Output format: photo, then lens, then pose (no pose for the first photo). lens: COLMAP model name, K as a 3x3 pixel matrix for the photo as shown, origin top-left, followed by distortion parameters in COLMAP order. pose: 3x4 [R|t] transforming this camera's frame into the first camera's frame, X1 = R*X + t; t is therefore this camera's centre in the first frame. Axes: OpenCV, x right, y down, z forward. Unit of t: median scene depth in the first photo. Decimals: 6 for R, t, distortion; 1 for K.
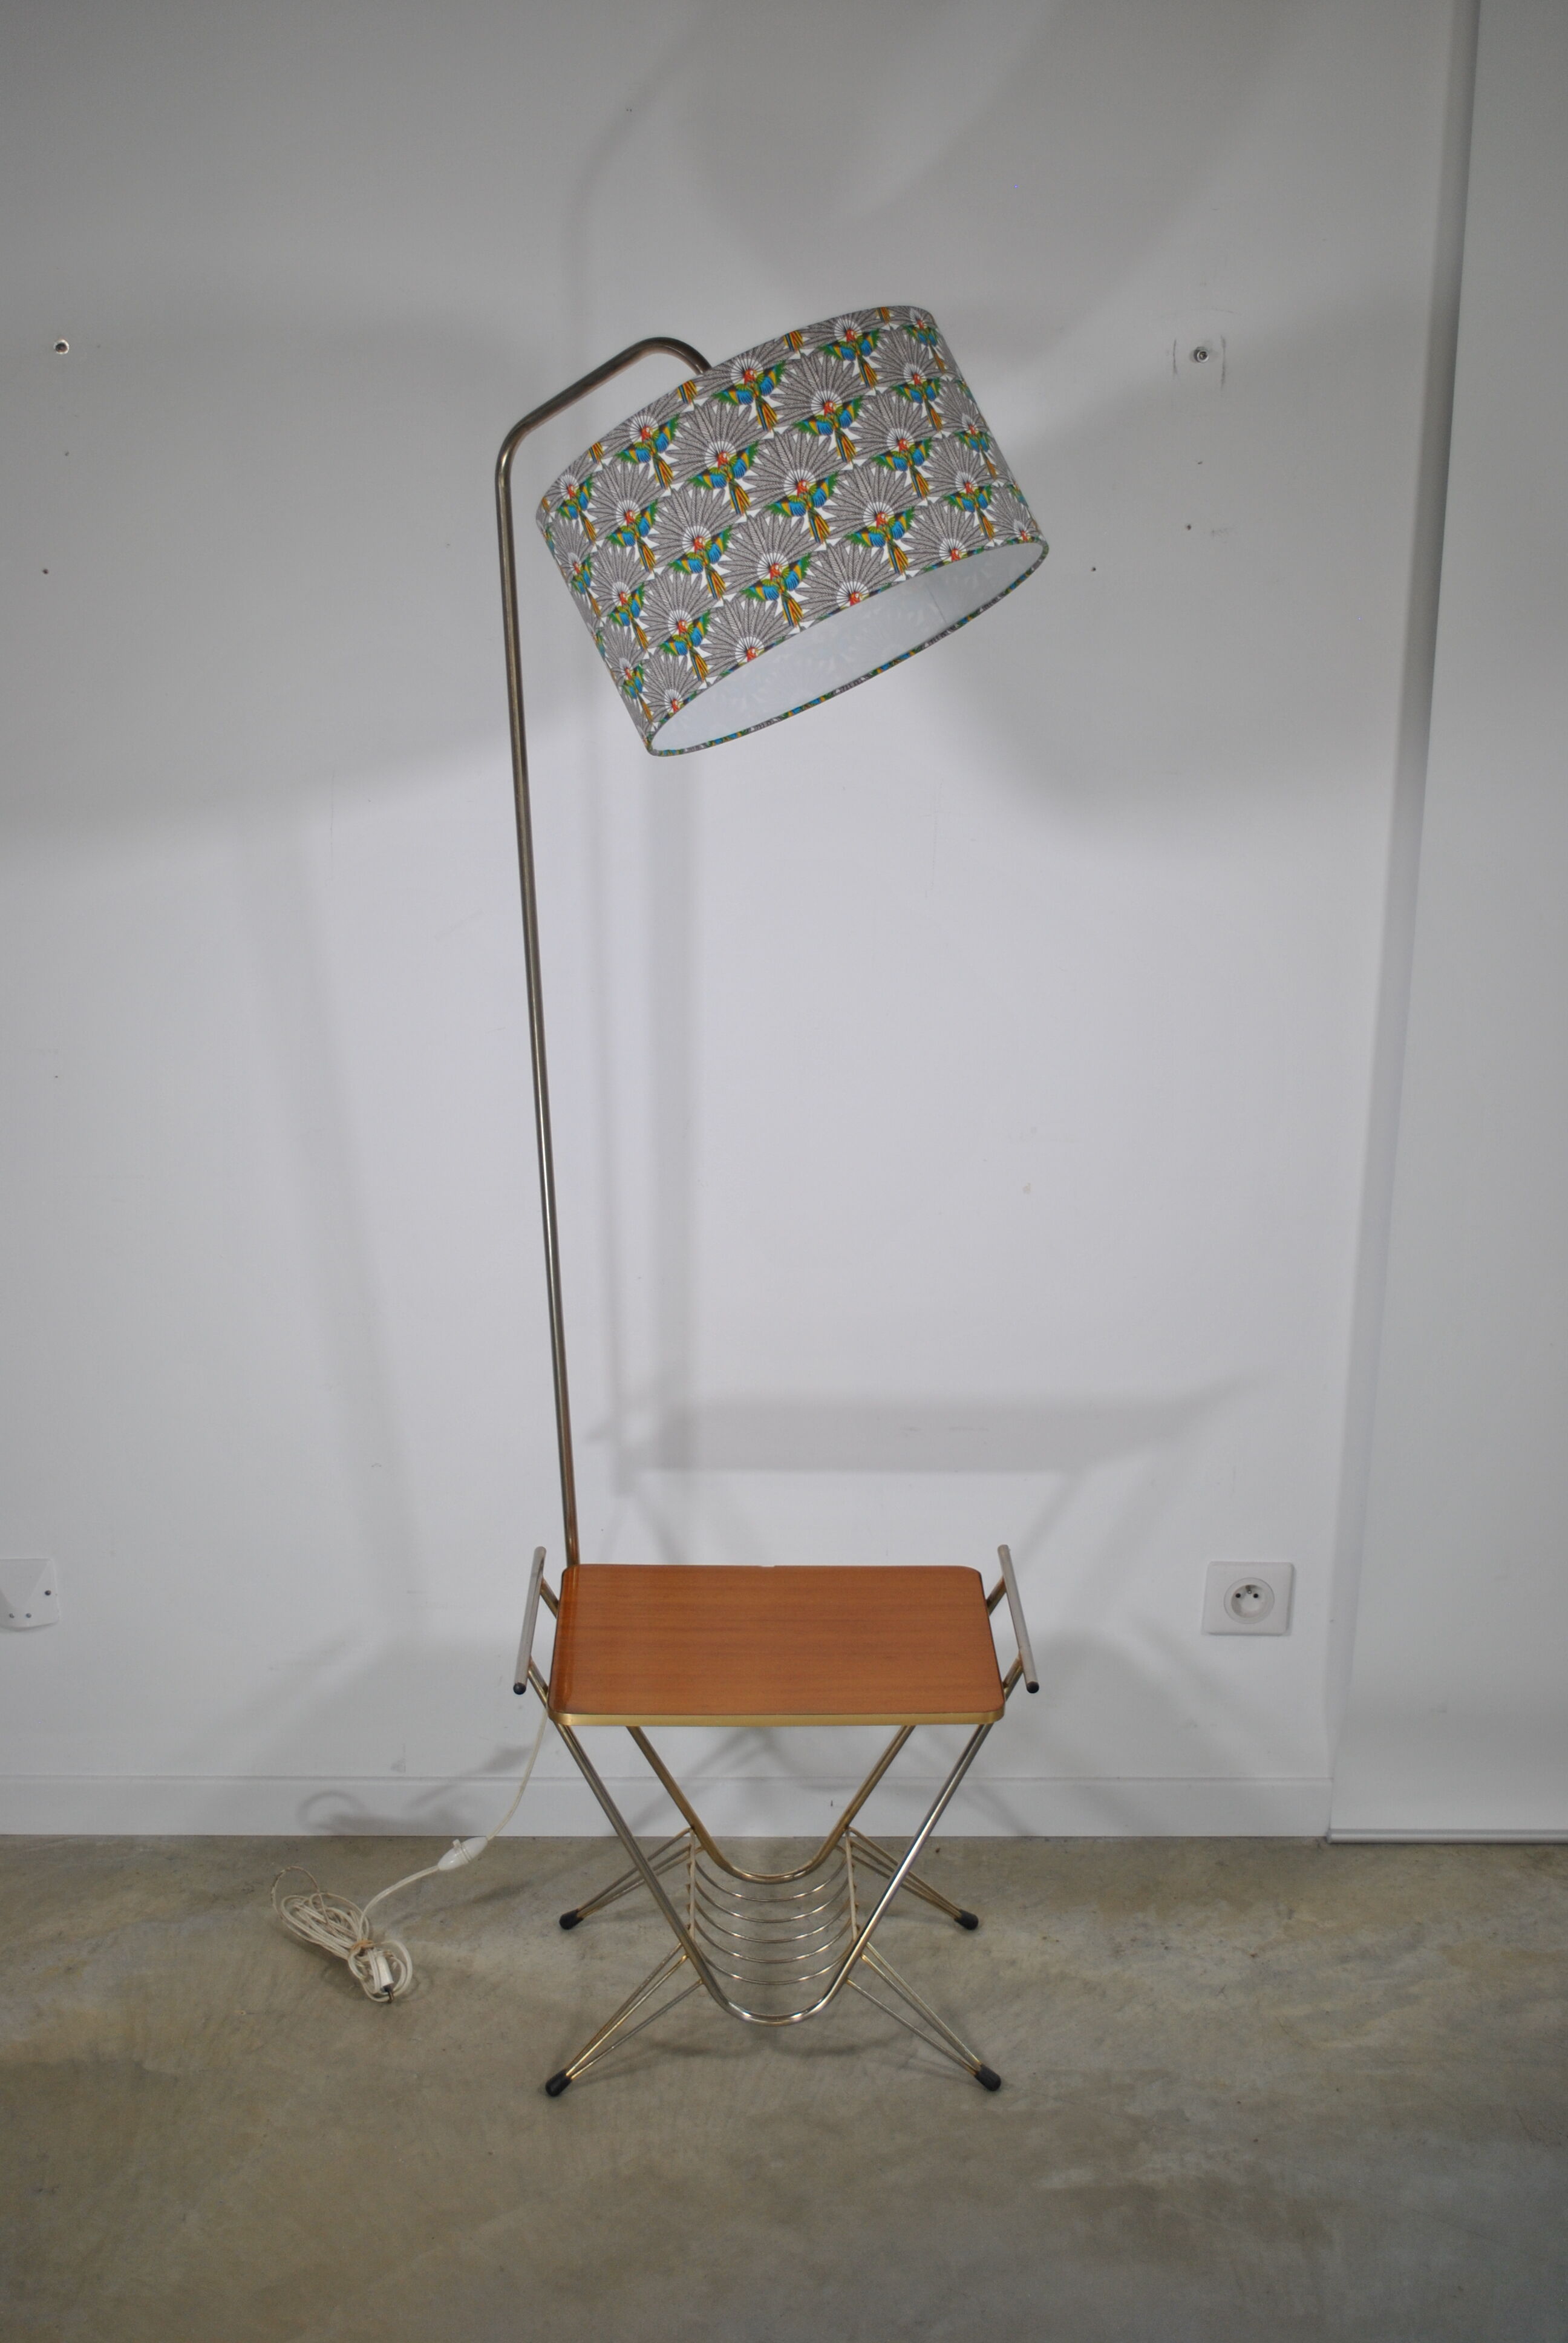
lens RADIAL K [[2652.2, 0, 774.6], [0, 2652.2, 1187.5], [0, 0, 1]] dist [-0.048000, 0.000000]
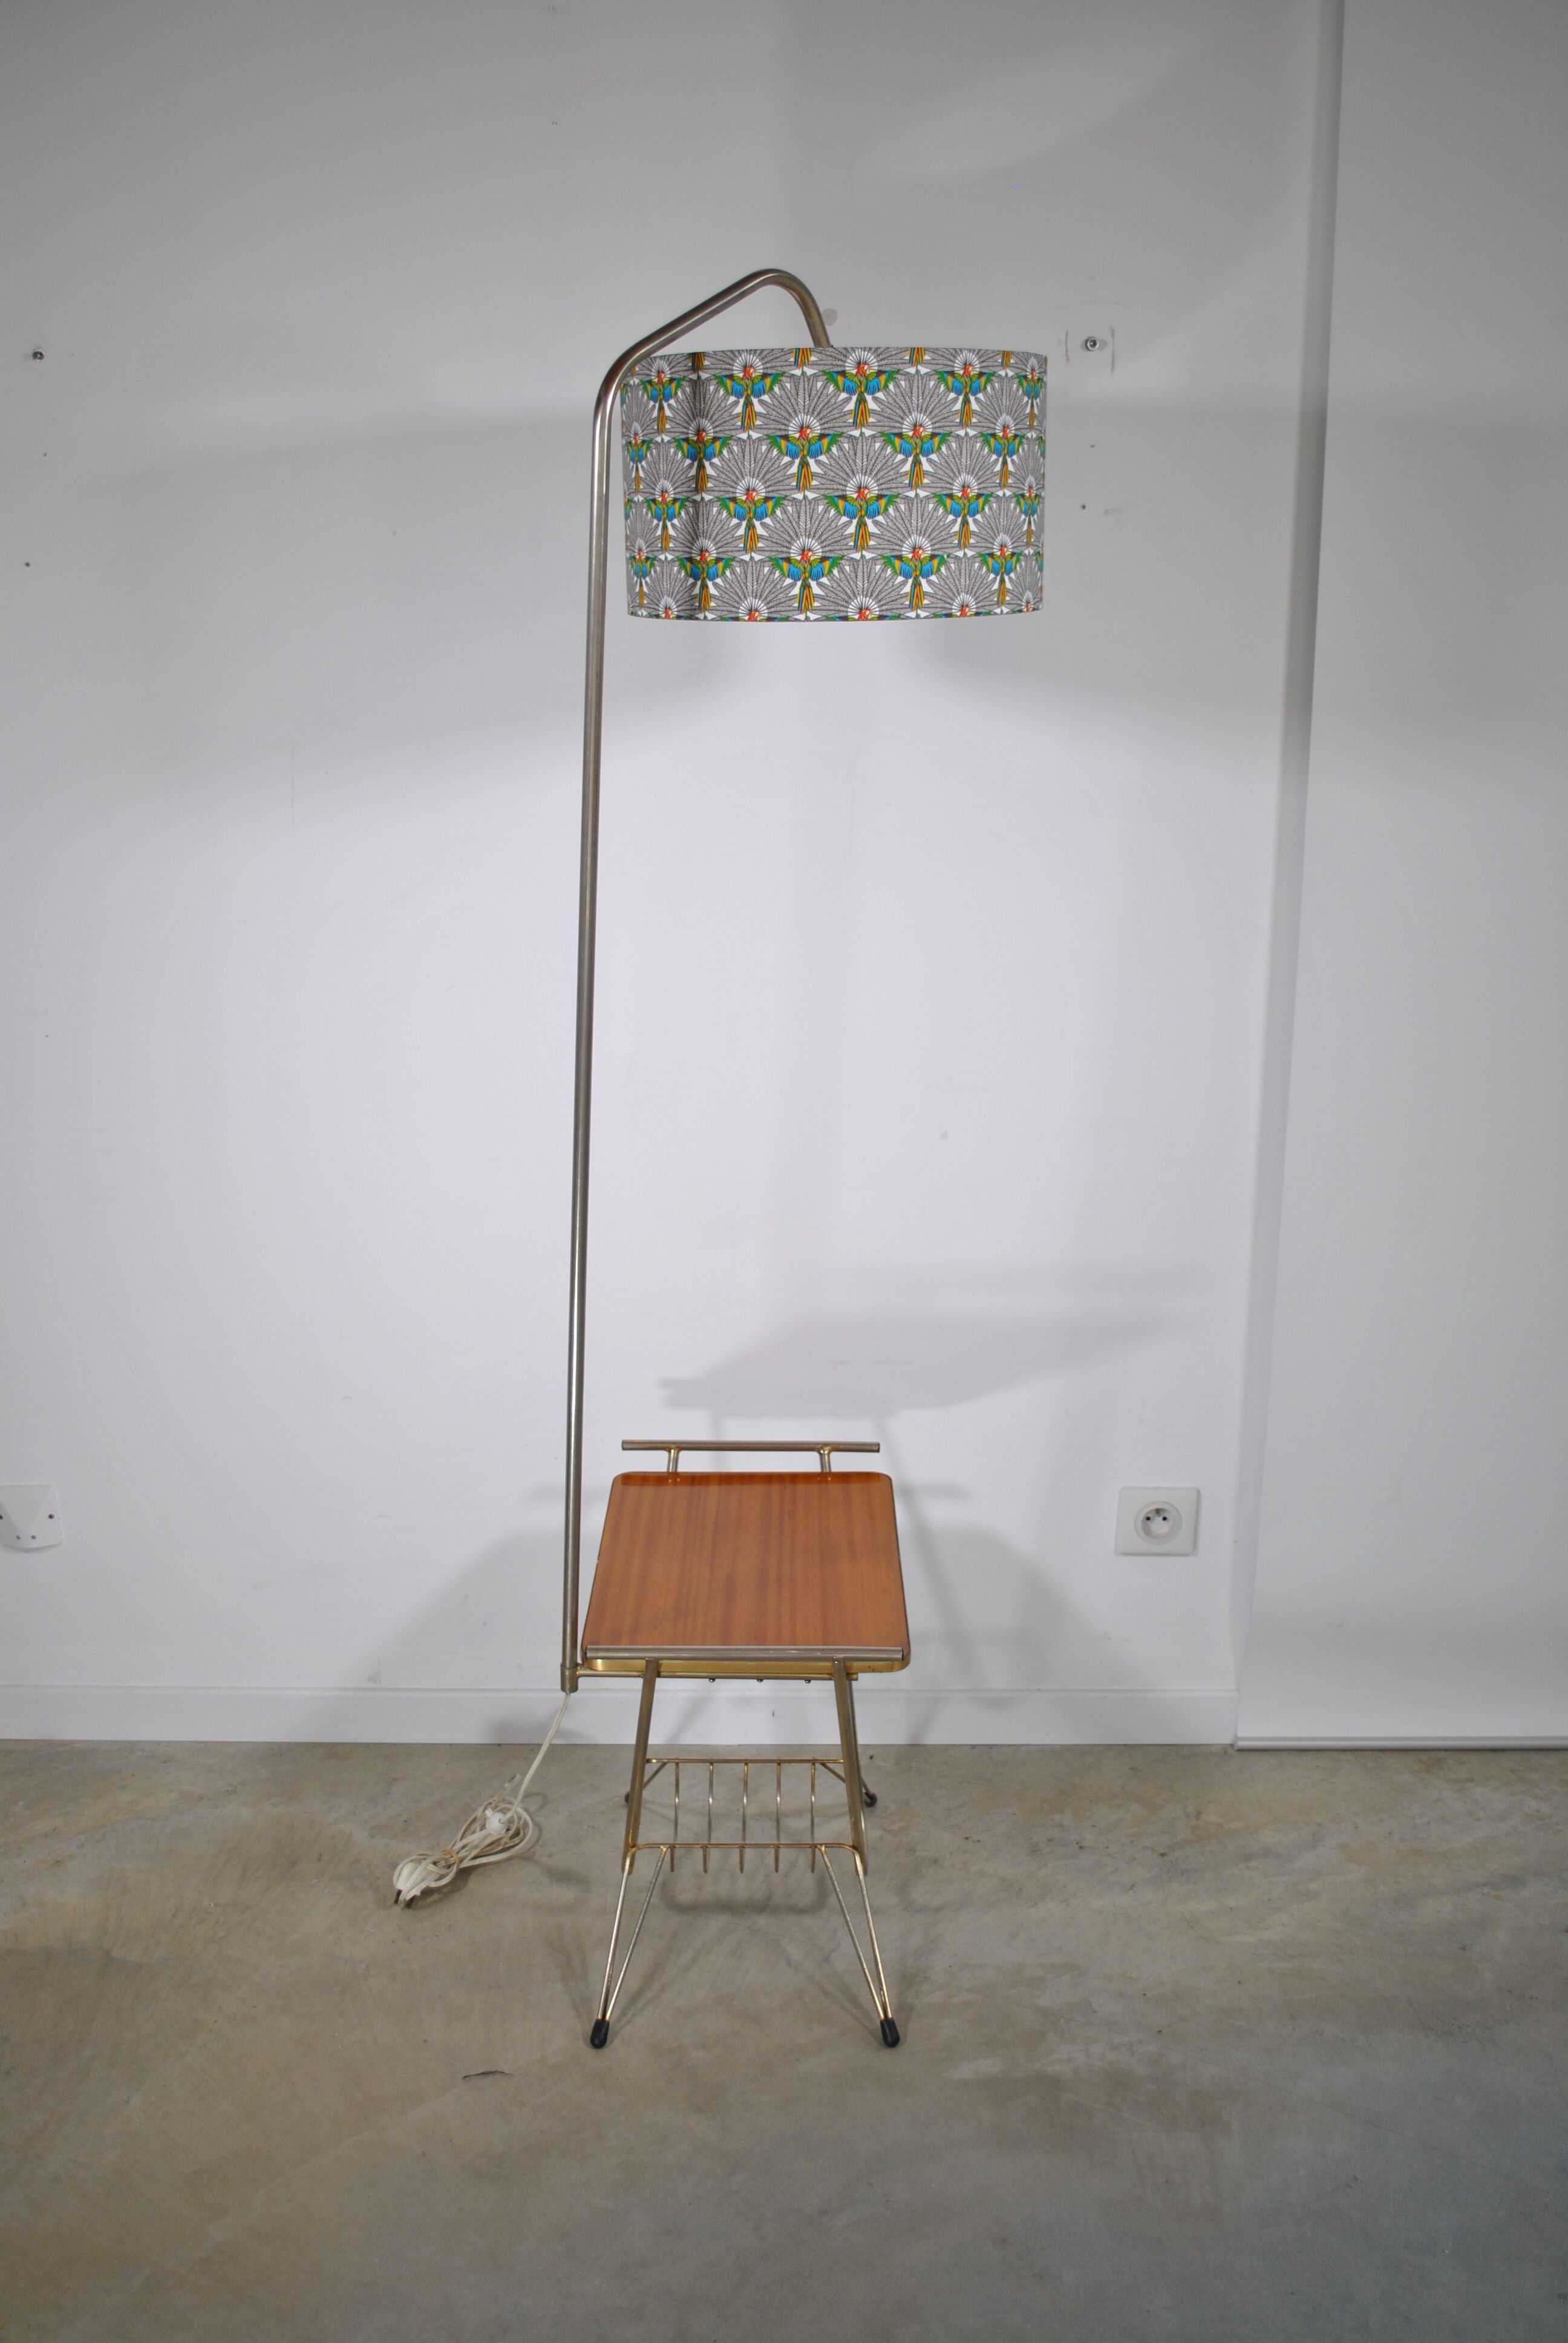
lens RADIAL K [[2153.8, 0, 766.9], [0, 2153.8, 1163.8], [0, 0, 1]] dist [-0.068428, 0.000000]
pose [[0.999734, -0.005265, -0.022473, 0.046030], [0.004560, 0.999499, -0.031313, 0.041962], [0.022626, 0.031202, 0.999257, 0.137670]]
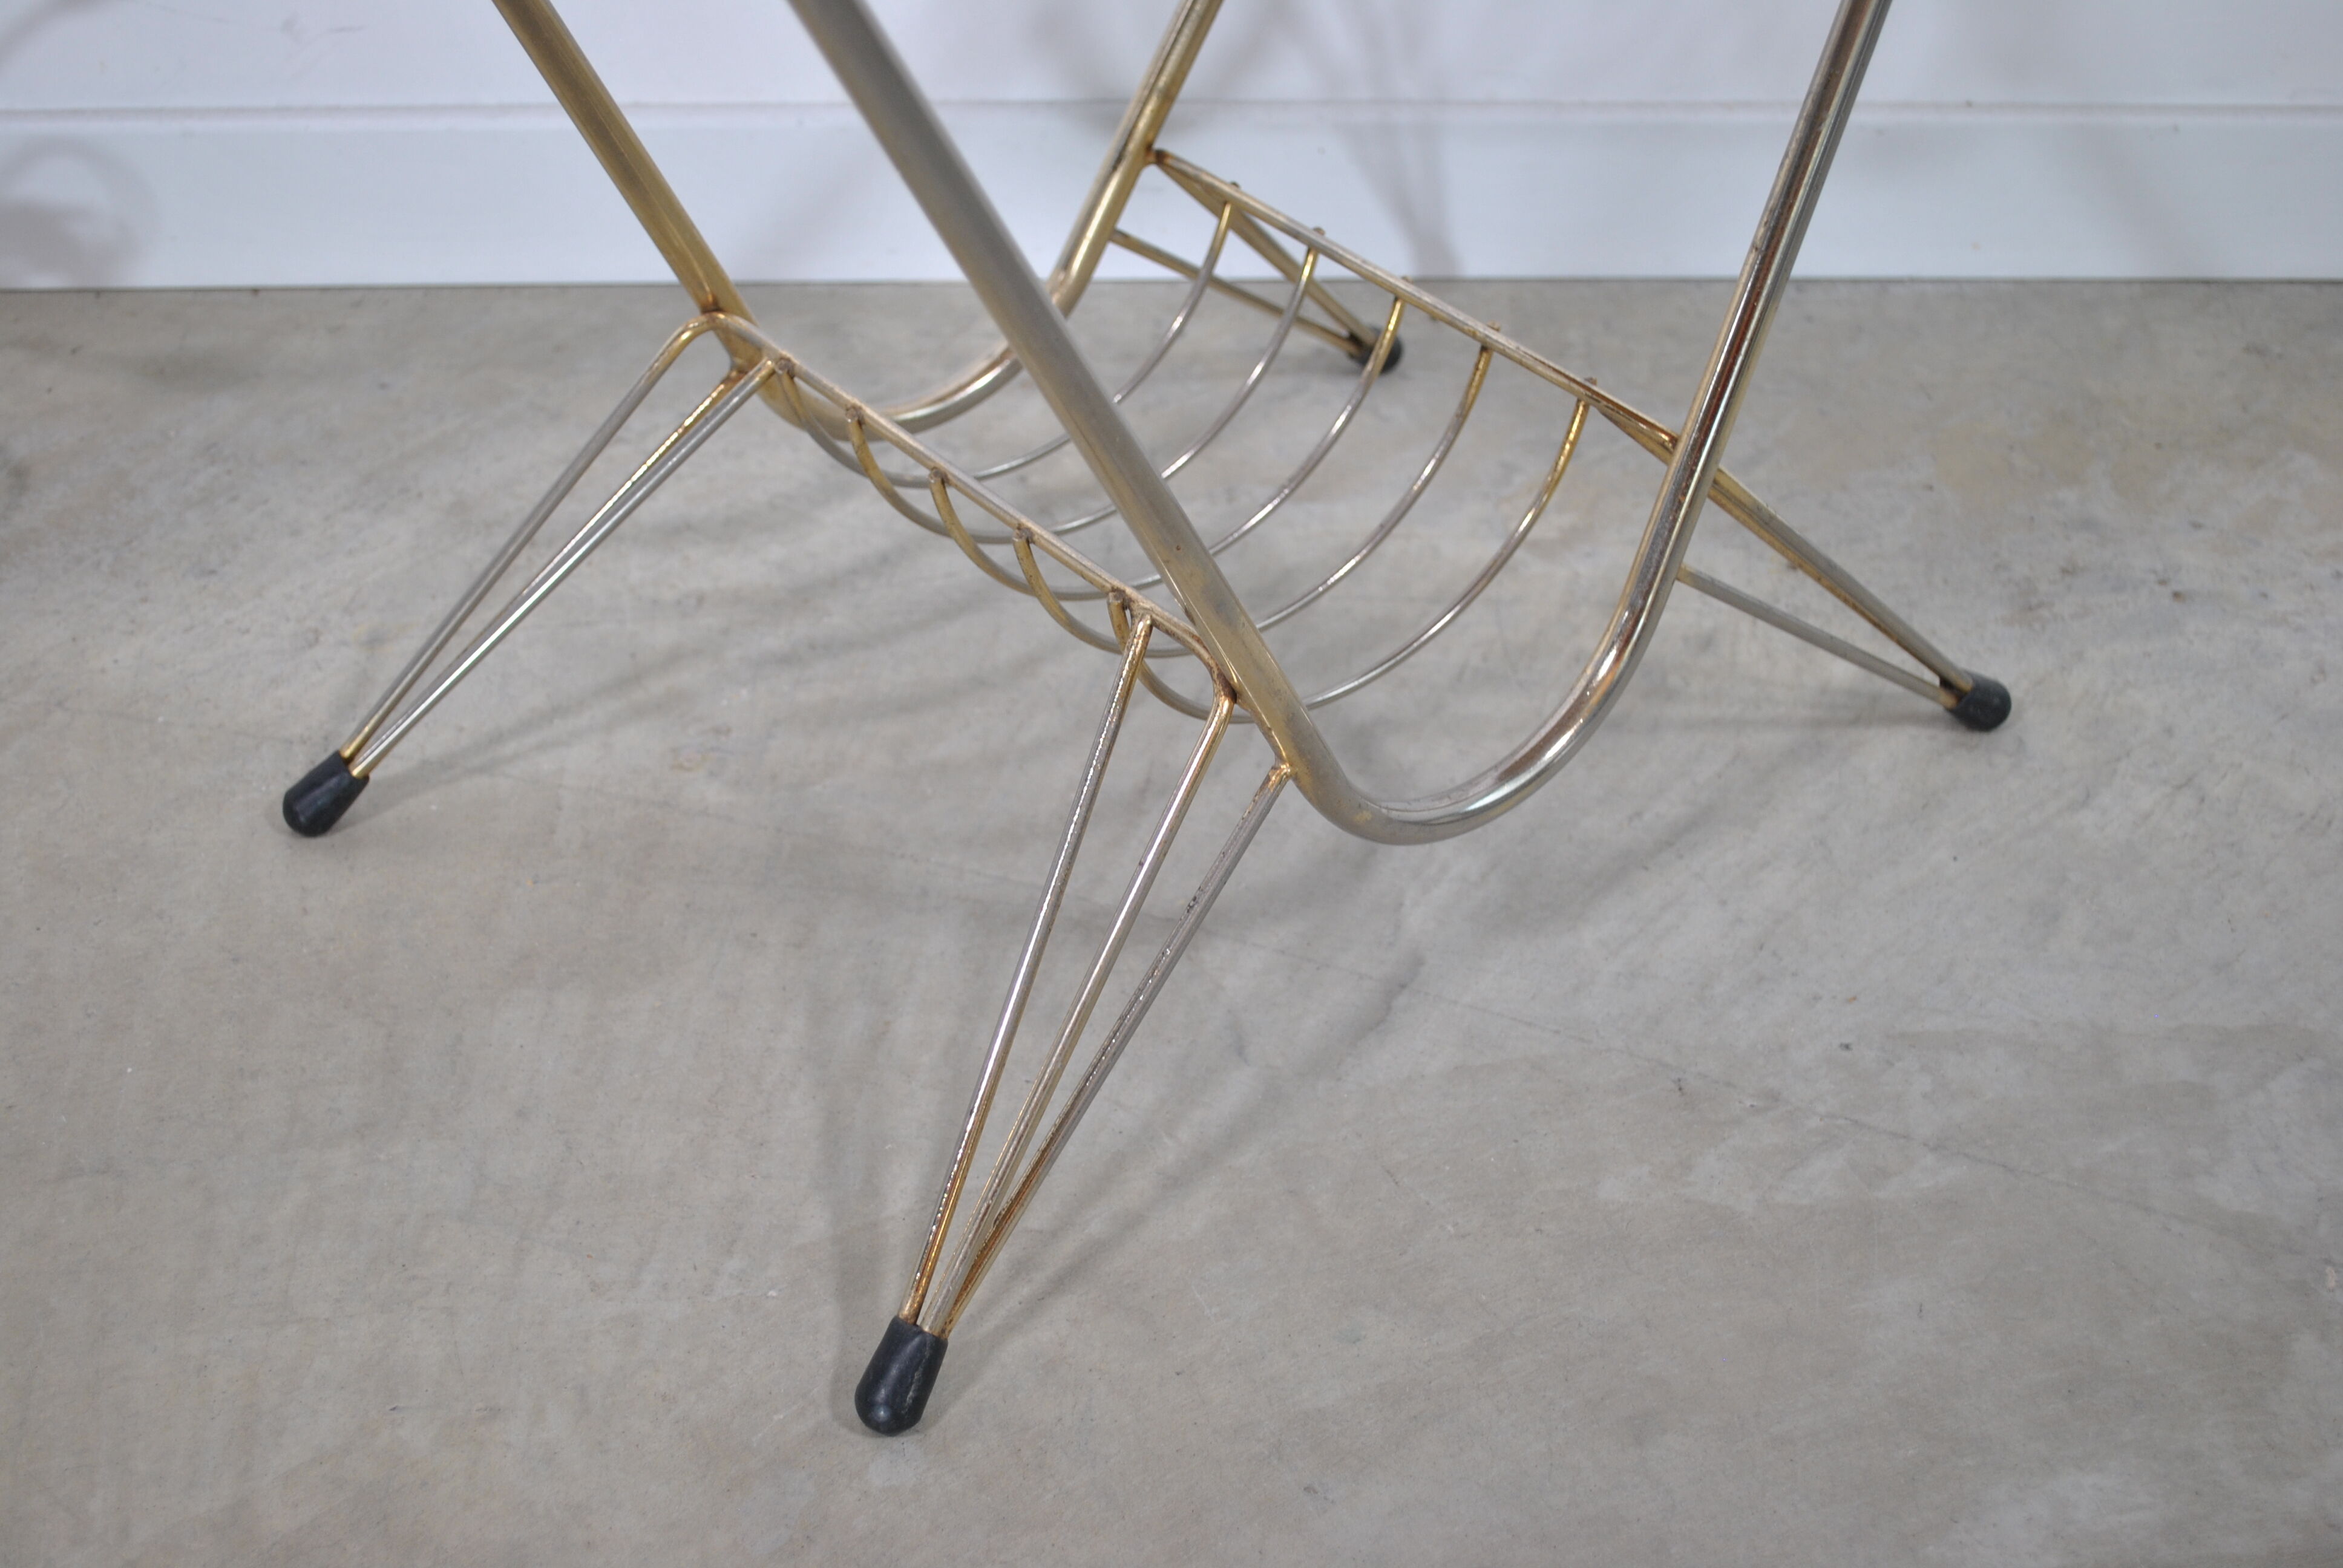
lens RADIAL K [[2817.3, 0, 1171.0], [0, 2817.3, 785.0], [0, 0, 1]] dist [-0.039759, 0.000000]
pose [[0.999554, -0.010772, 0.027867, 0.019054], [0.000118, 0.934147, 0.356888, 0.202740], [-0.029876, -0.356725, 0.933732, 0.729460]]
